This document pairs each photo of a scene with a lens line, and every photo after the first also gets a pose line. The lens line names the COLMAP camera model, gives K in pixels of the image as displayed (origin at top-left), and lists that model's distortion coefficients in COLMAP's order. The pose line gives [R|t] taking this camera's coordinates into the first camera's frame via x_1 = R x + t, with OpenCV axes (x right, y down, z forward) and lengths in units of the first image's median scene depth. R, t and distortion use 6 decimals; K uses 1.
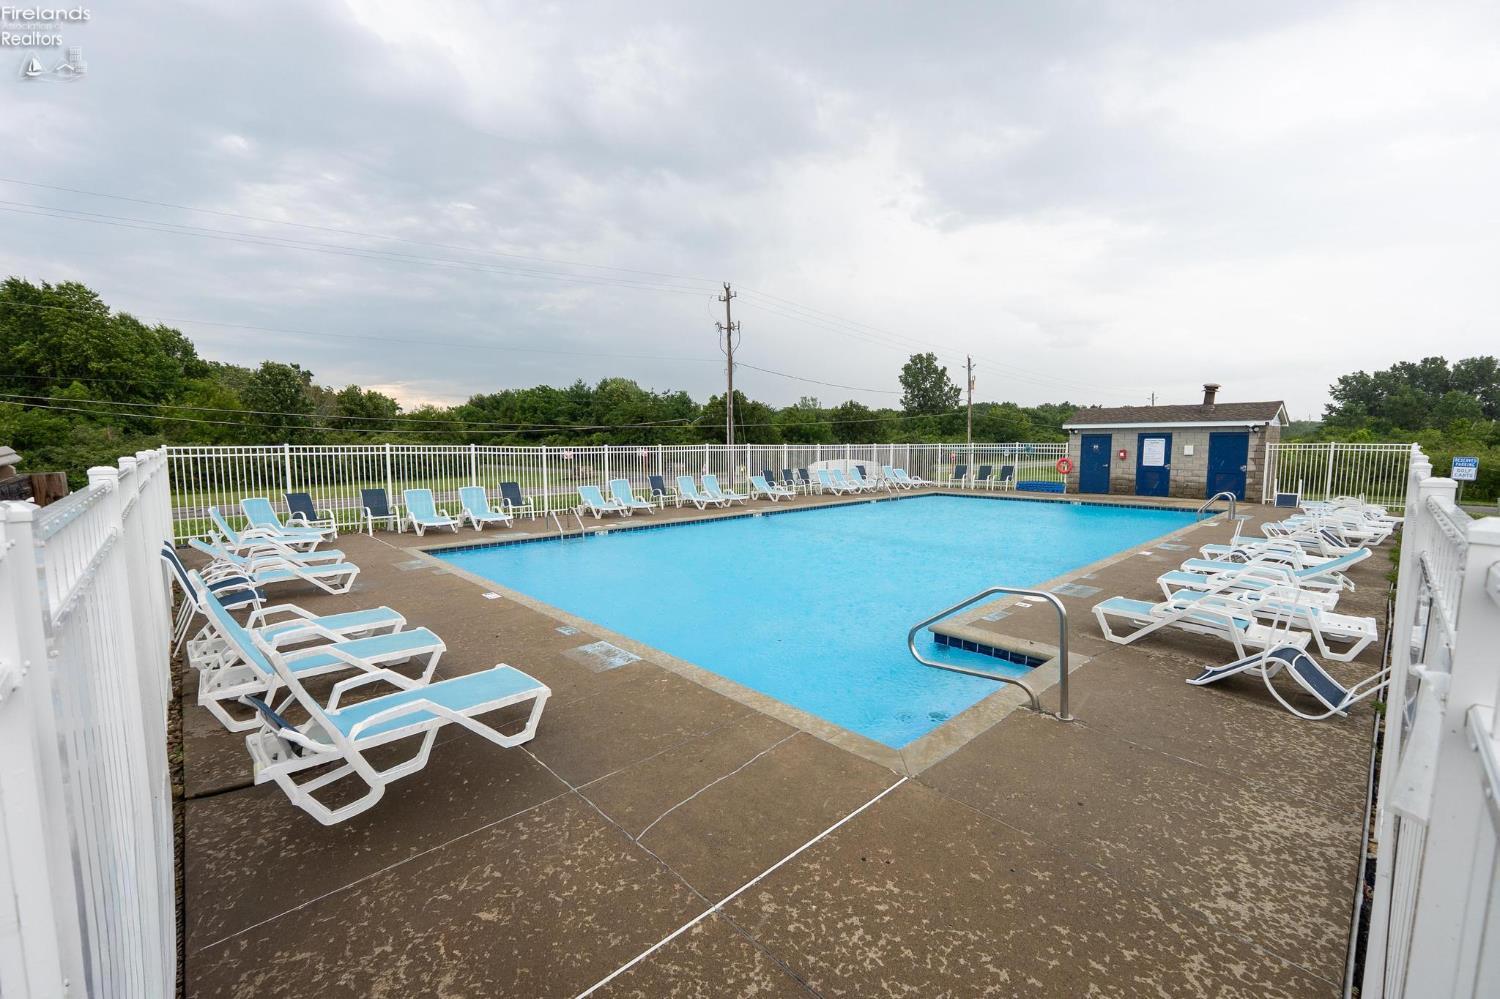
lens RADIAL K [[683.7, 0, 831.7], [0, 683.7, 503.5], [0, 0, 1]] dist [-0.004052, -0.000380]
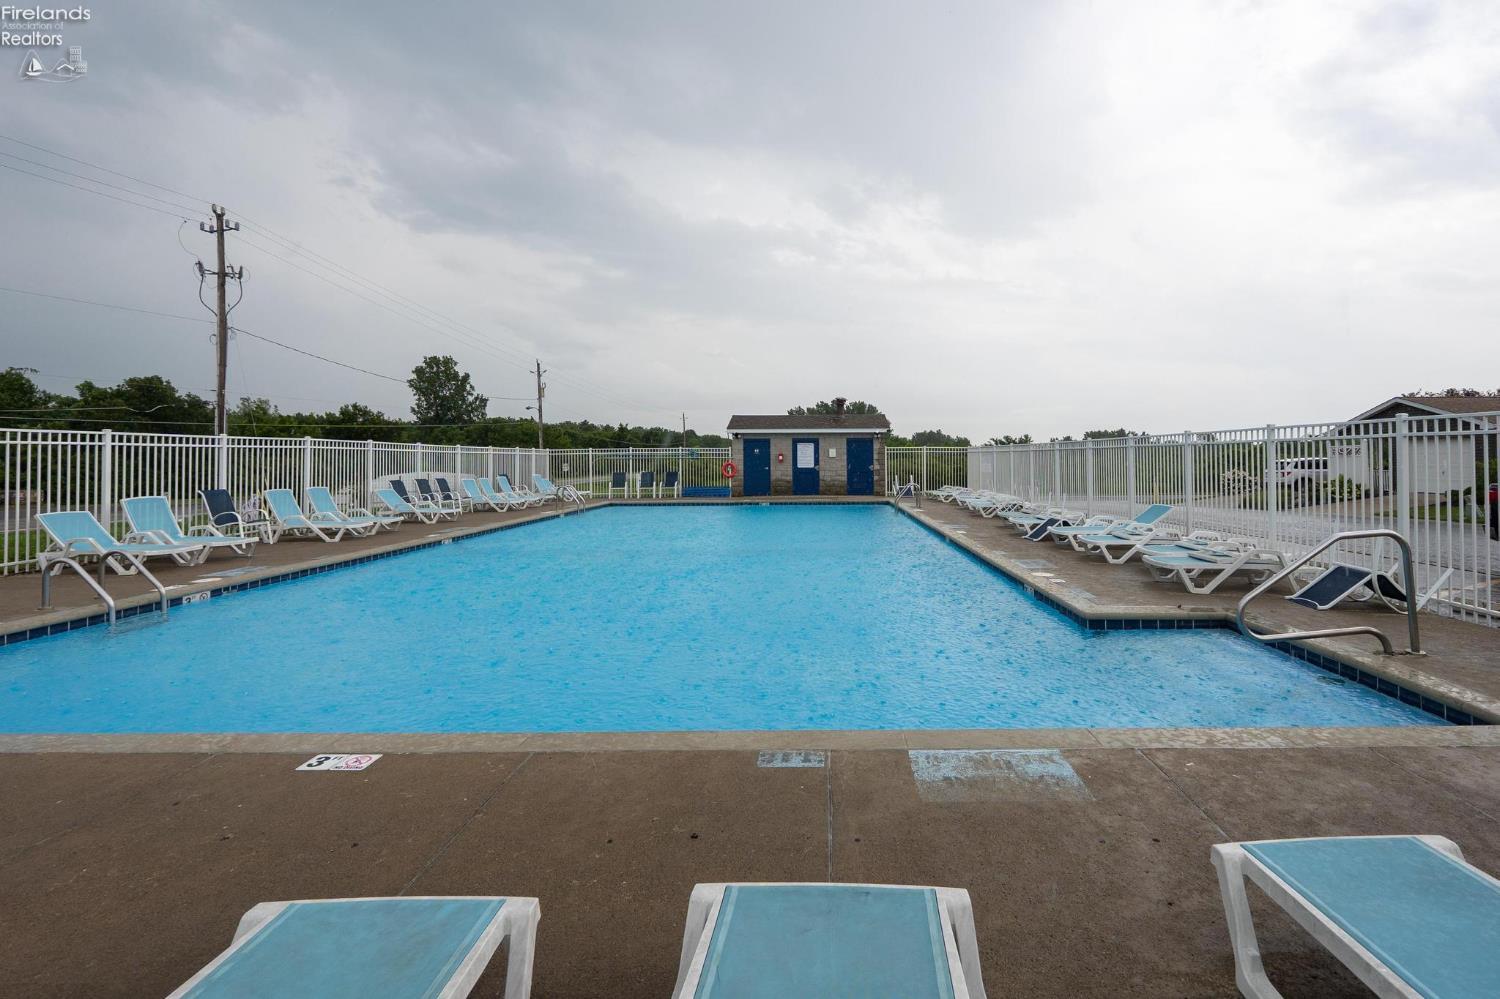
lens RADIAL K [[647.0, 0, 791.2], [0, 647.0, 455.1], [0, 0, 1]] dist [-0.002213, -0.000109]
pose [[0.699182, 0.006421, 0.714915, -0.257887], [0.074852, 0.993807, -0.082130, 0.007795], [-0.711015, 0.110937, 0.694371, 0.252682]]
